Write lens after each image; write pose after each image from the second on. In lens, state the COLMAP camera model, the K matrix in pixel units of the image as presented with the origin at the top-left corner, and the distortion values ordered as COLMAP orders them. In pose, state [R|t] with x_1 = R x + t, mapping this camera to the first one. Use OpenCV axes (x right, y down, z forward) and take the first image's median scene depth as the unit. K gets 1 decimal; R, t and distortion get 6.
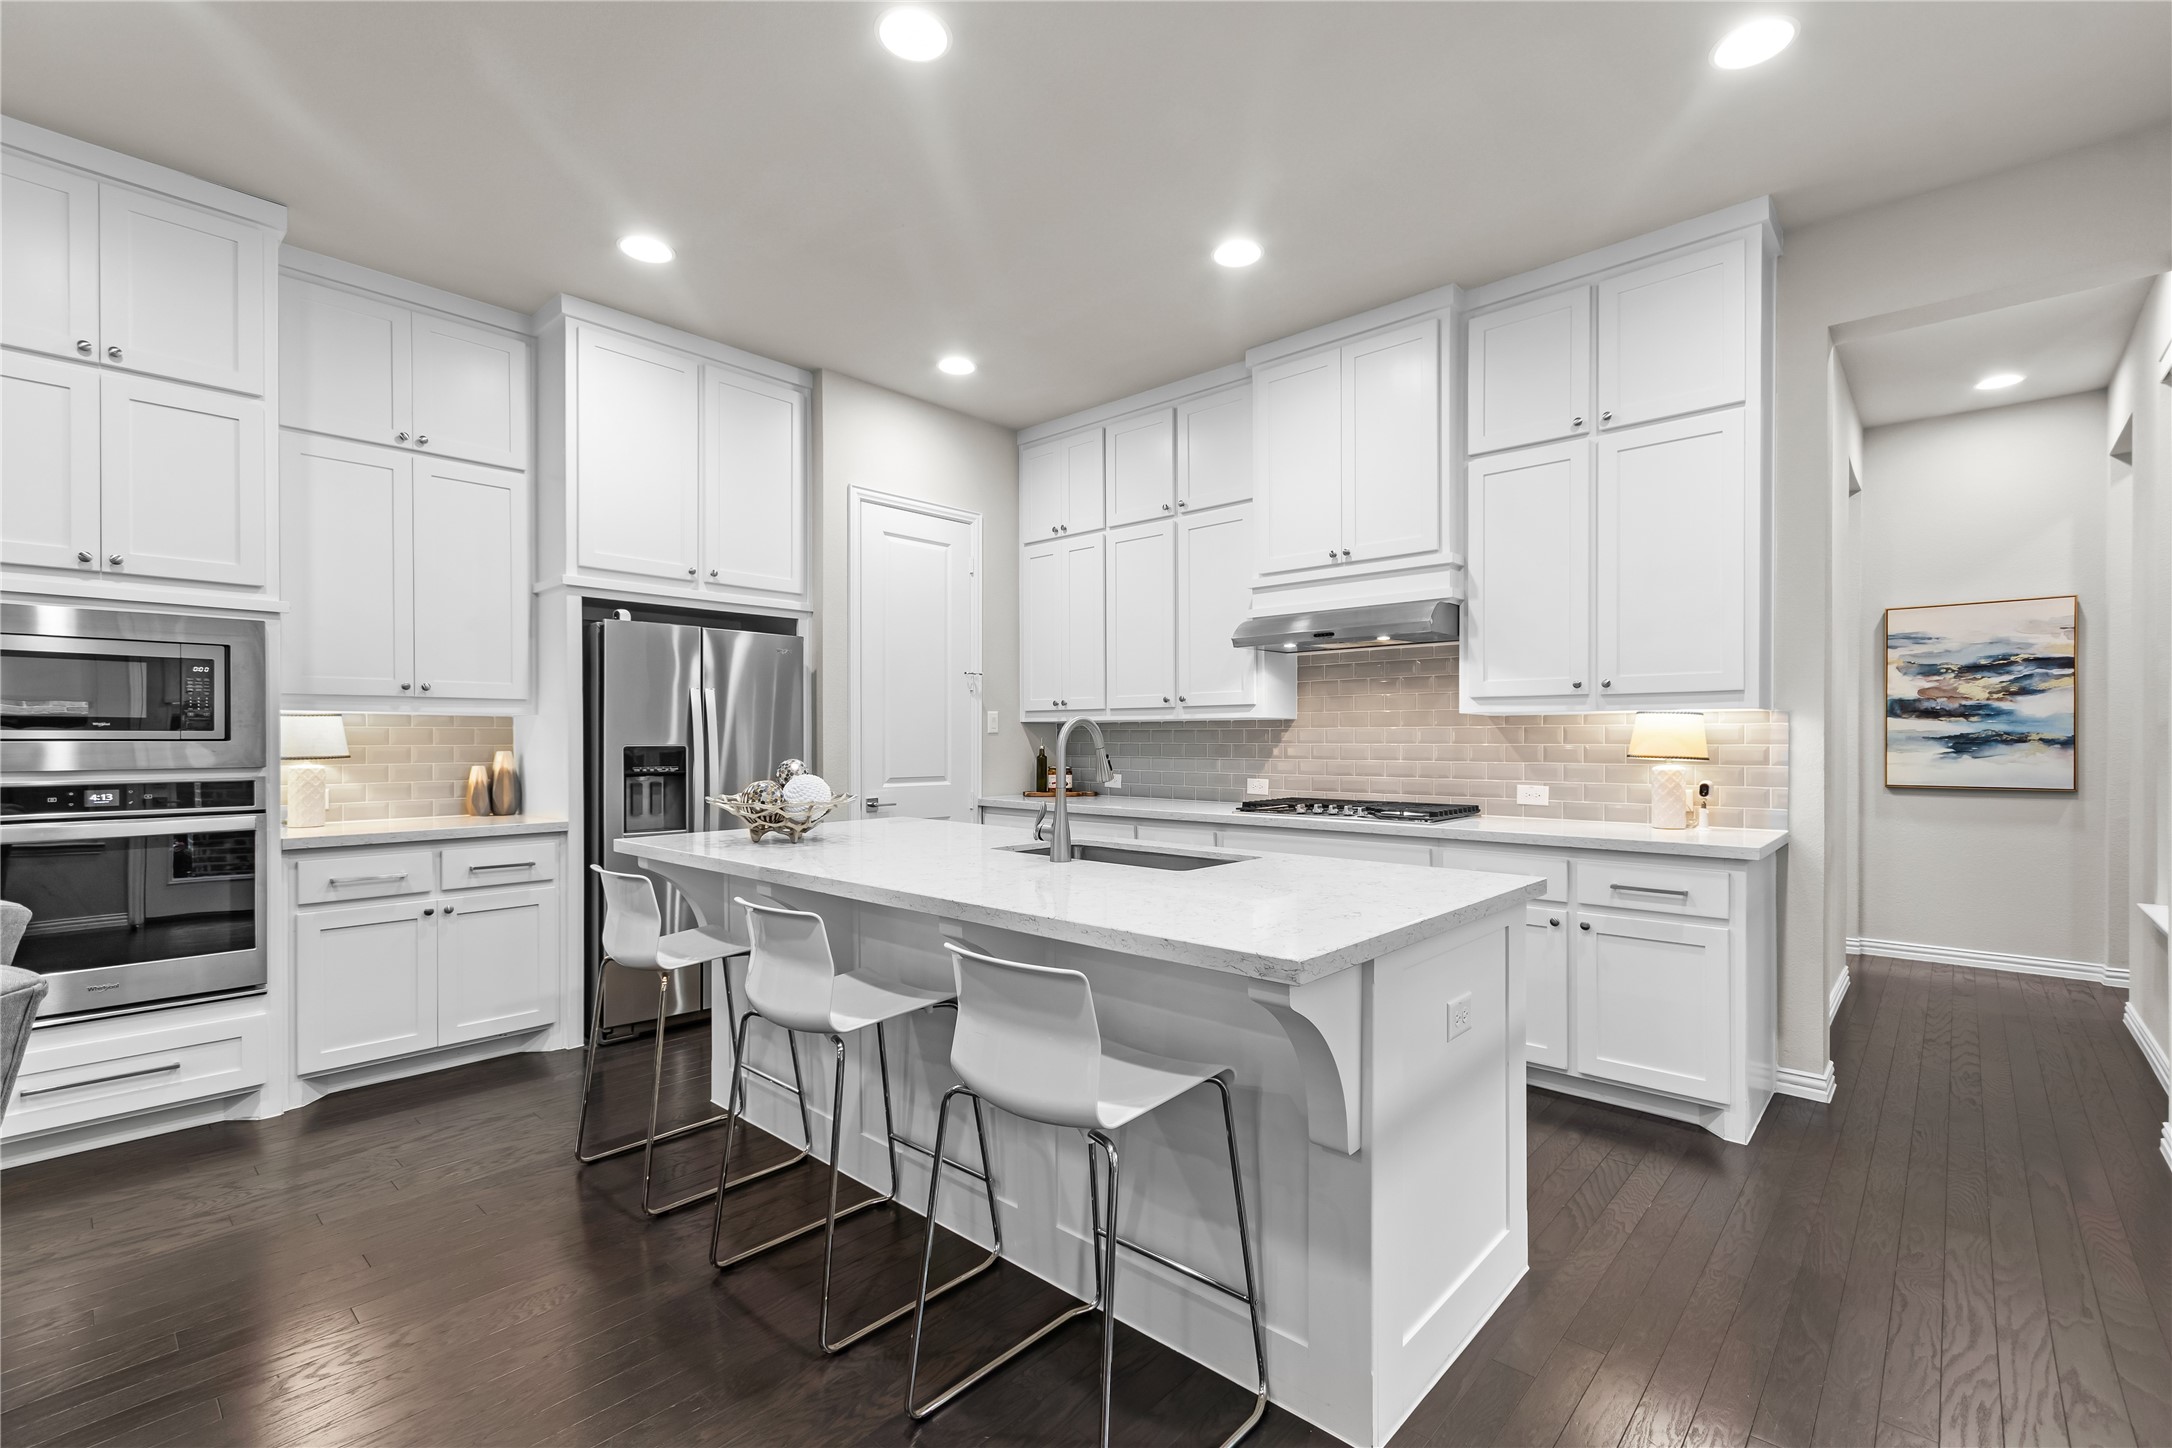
lens RADIAL K [[957.0, 0, 1085.9], [0, 957.0, 732.6], [0, 0, 1]] dist [0.007535, -0.001931]
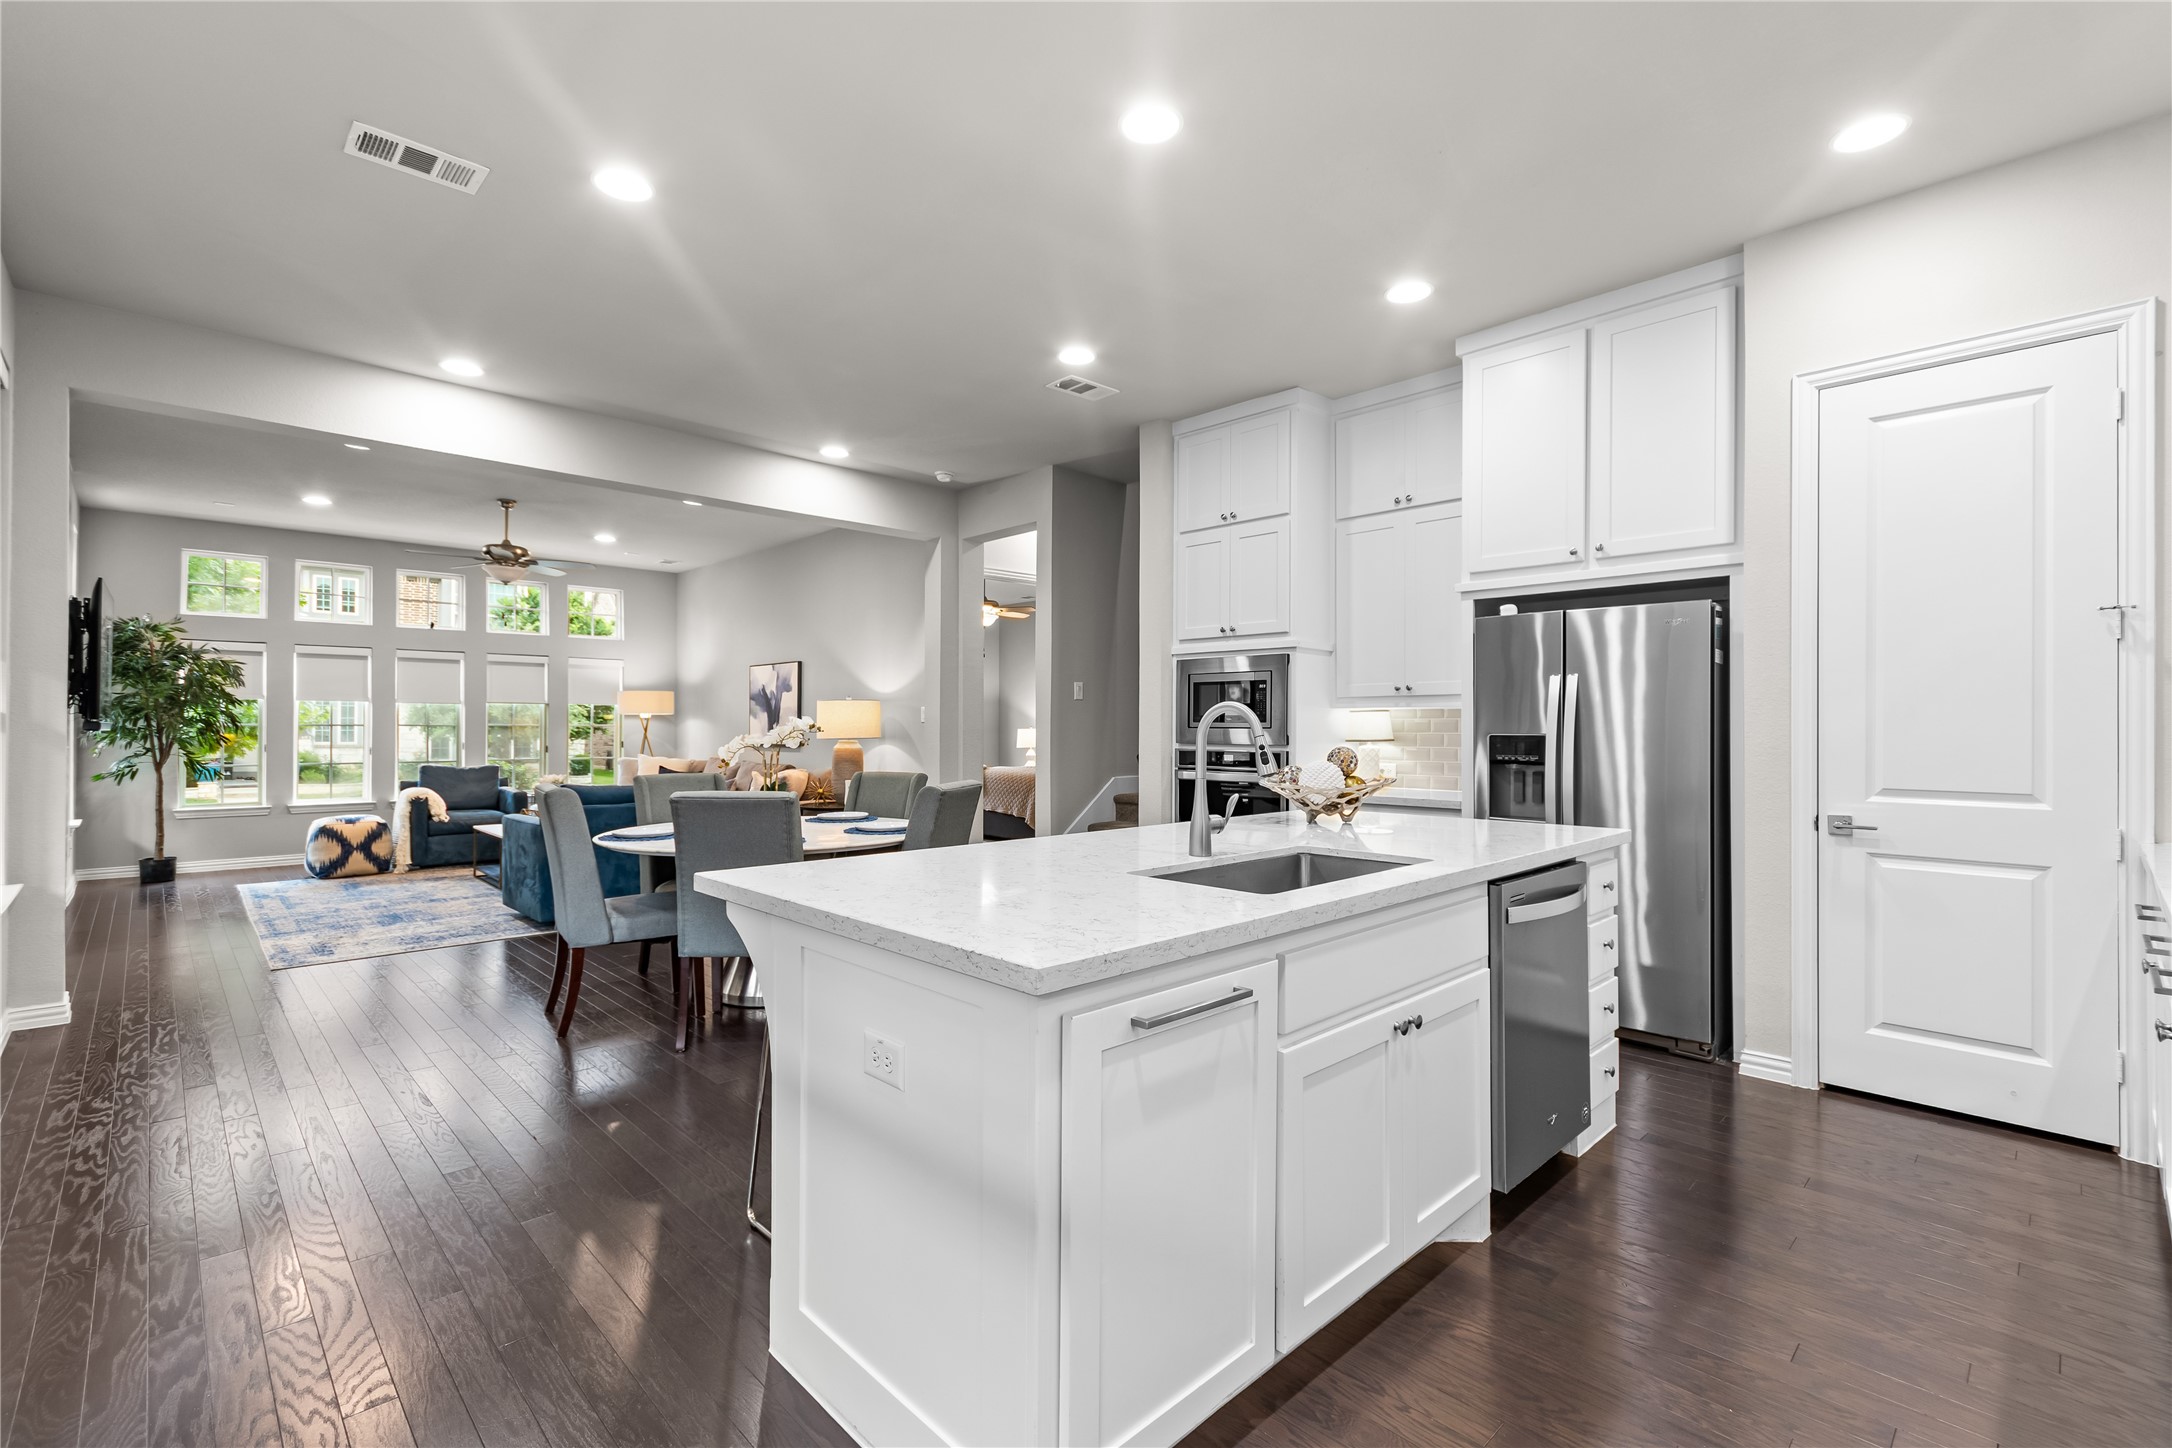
lens RADIAL K [[957.0, 0, 1087.7], [0, 957.0, 722.2], [0, 0, 1]] dist [0.007535, -0.001931]
pose [[-0.058066, -0.004968, -0.998300, 0.585246], [0.002573, 0.999984, -0.005126, 0.004423], [0.998309, -0.002867, -0.058052, 0.591957]]
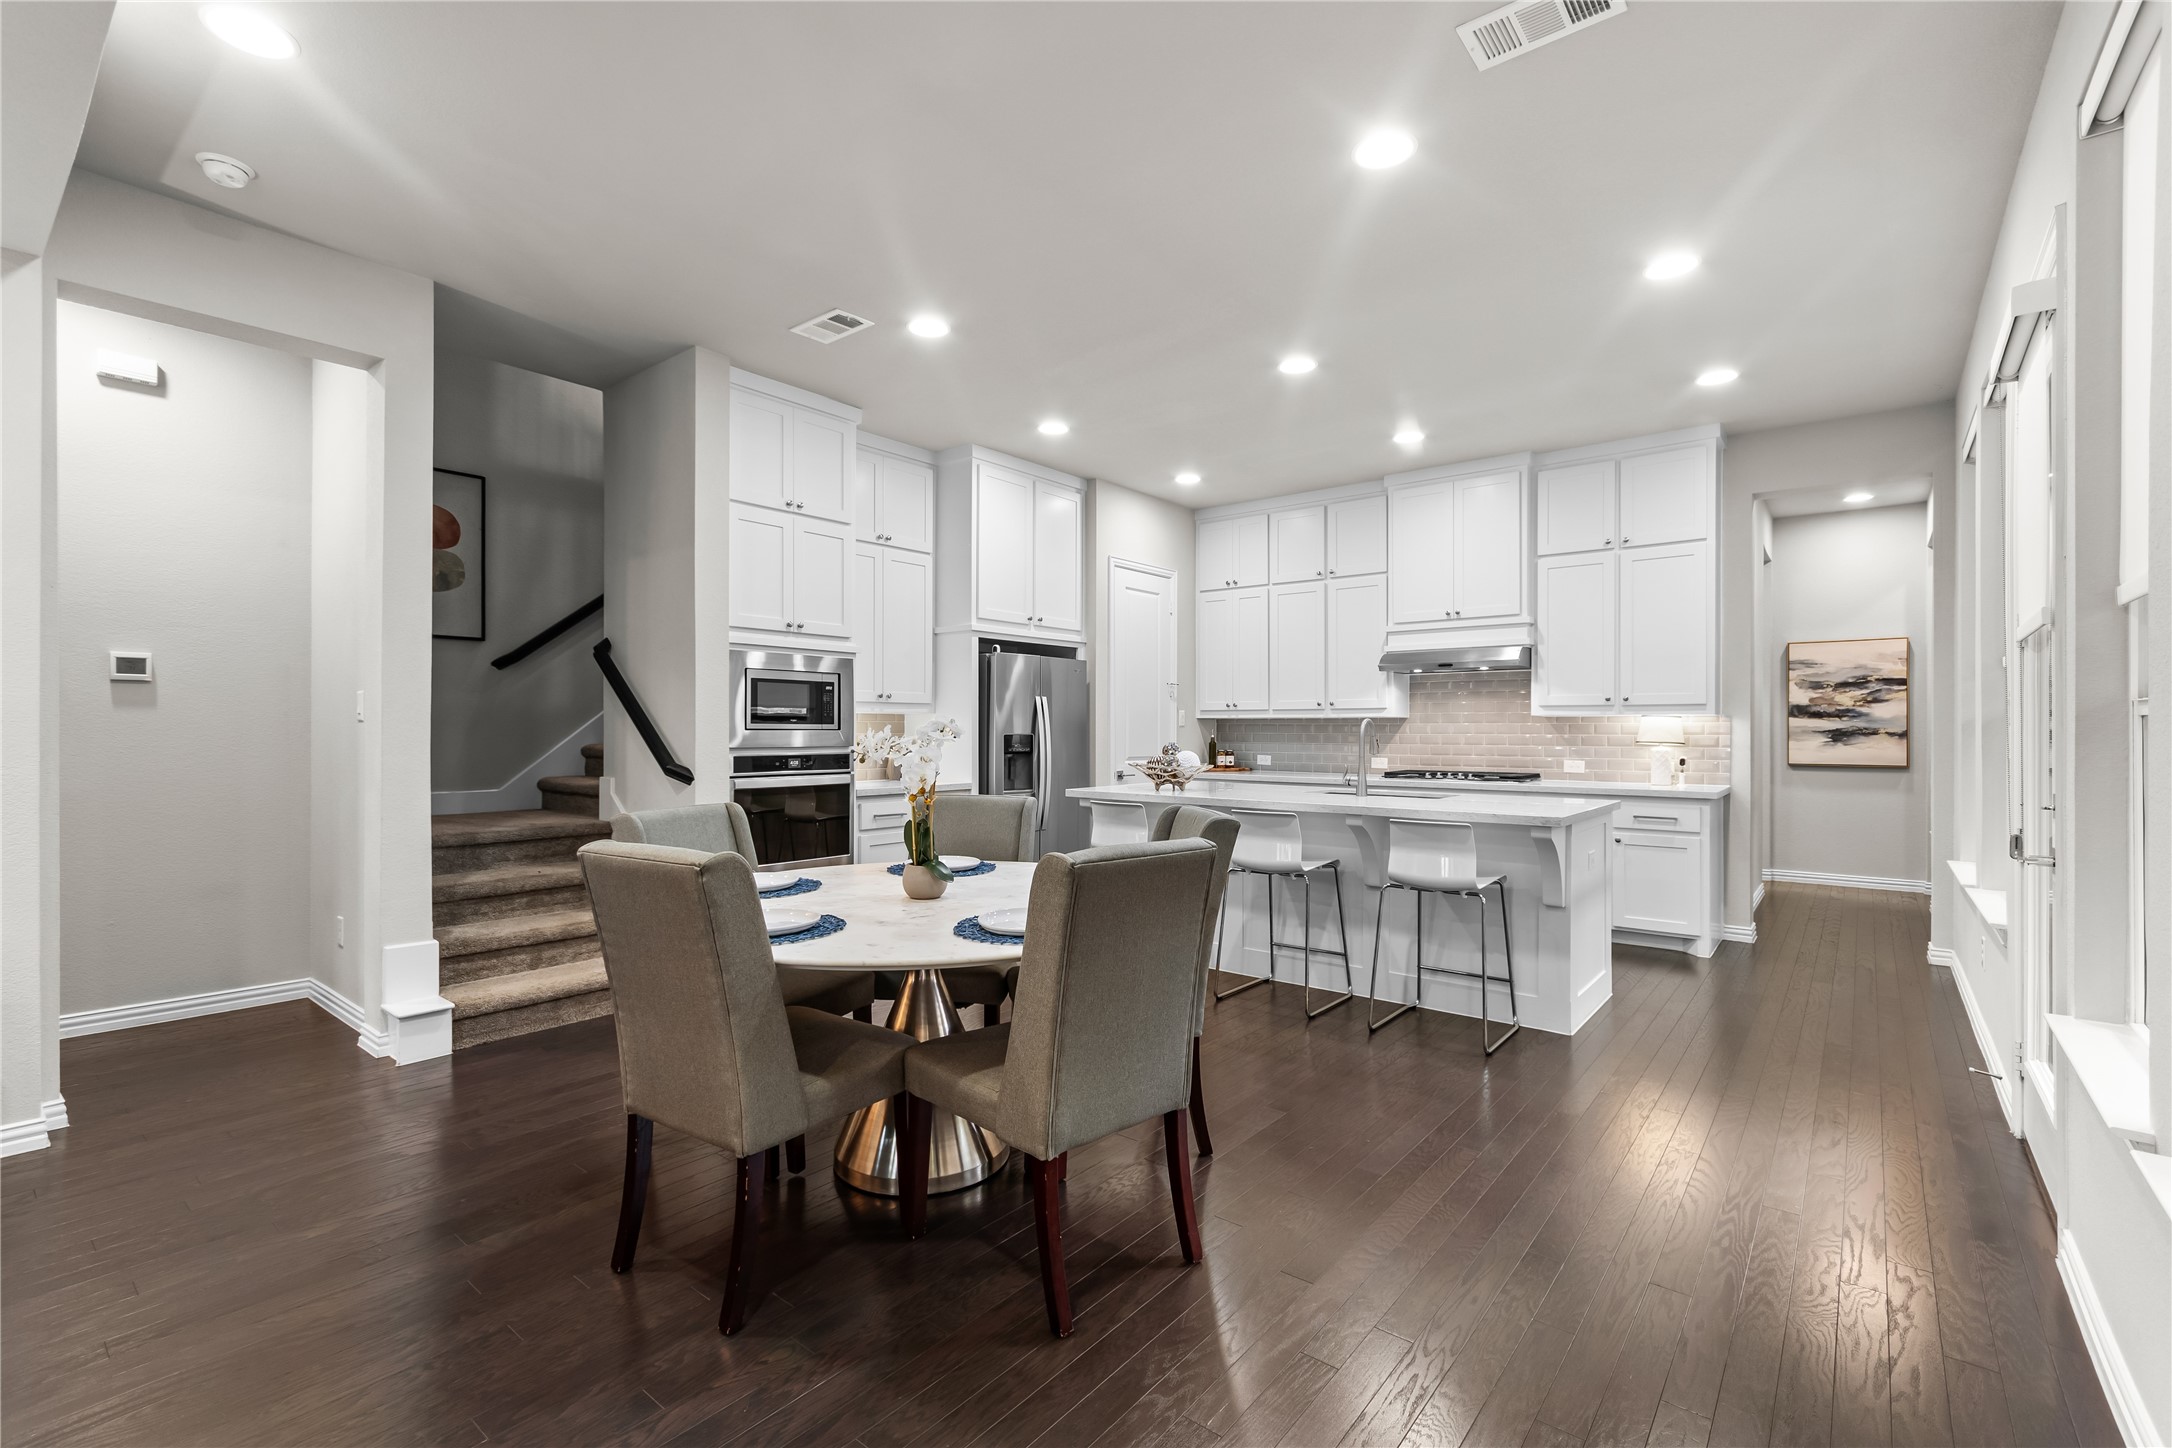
lens RADIAL K [[957.0, 0, 1086.4], [0, 957.0, 717.1], [0, 0, 1]] dist [0.007535, -0.001931]
pose [[0.998382, 0.004110, 0.056721, -0.421846], [-0.003777, 0.999975, -0.005971, -0.004522], [-0.056744, 0.005748, 0.998372, -0.530785]]
